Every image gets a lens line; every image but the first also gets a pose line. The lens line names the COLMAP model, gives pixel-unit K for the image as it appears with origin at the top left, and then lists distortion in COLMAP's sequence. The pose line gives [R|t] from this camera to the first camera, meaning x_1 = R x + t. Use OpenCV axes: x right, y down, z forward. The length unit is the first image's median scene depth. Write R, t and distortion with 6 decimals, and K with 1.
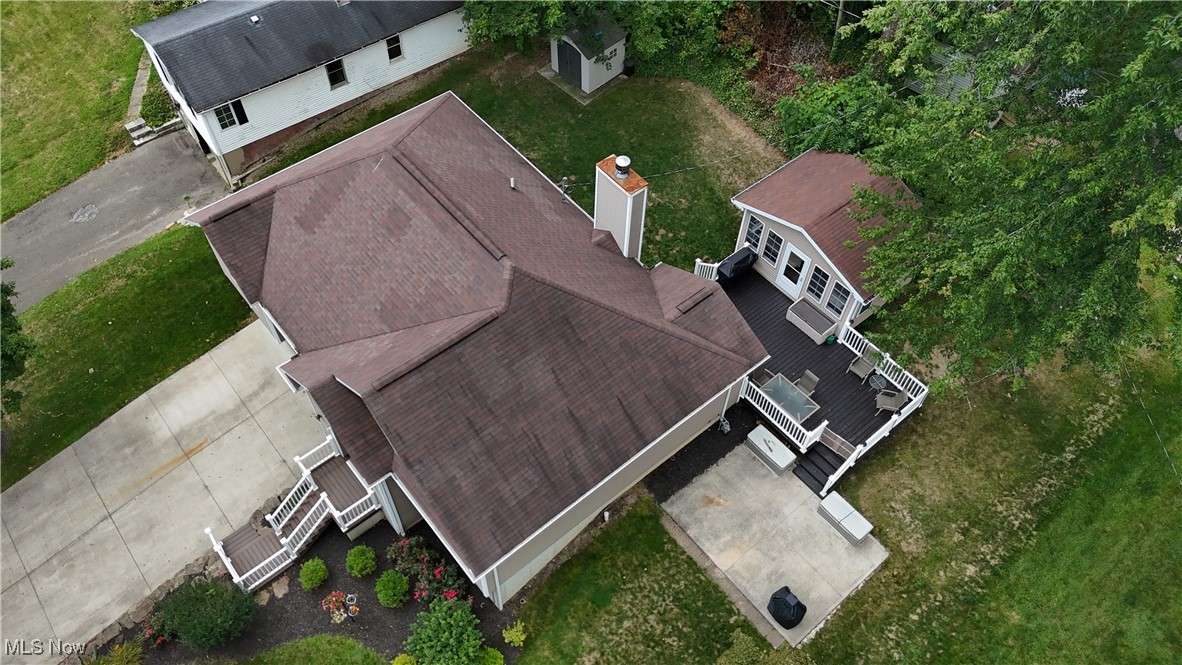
lens RADIAL K [[851.7, 0, 591.0], [0, 851.7, 332.5], [0, 0, 1]] dist [0.025265, -0.007581]
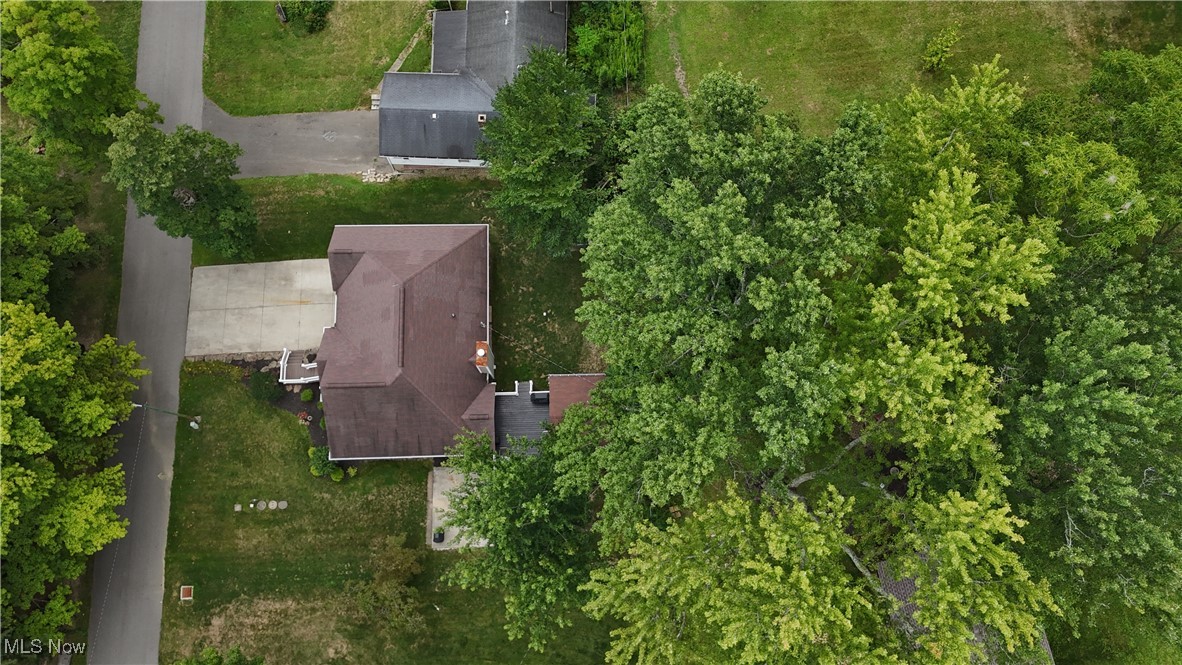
lens RADIAL K [[851.7, 0, 591.0], [0, 851.7, 332.5], [0, 0, 1]] dist [0.025265, -0.007581]
pose [[0.782001, 0.610480, -0.125655, 0.360153], [-0.514724, 0.746230, 0.422137, -0.936737], [0.351474, -0.265434, 0.897781, -0.601574]]
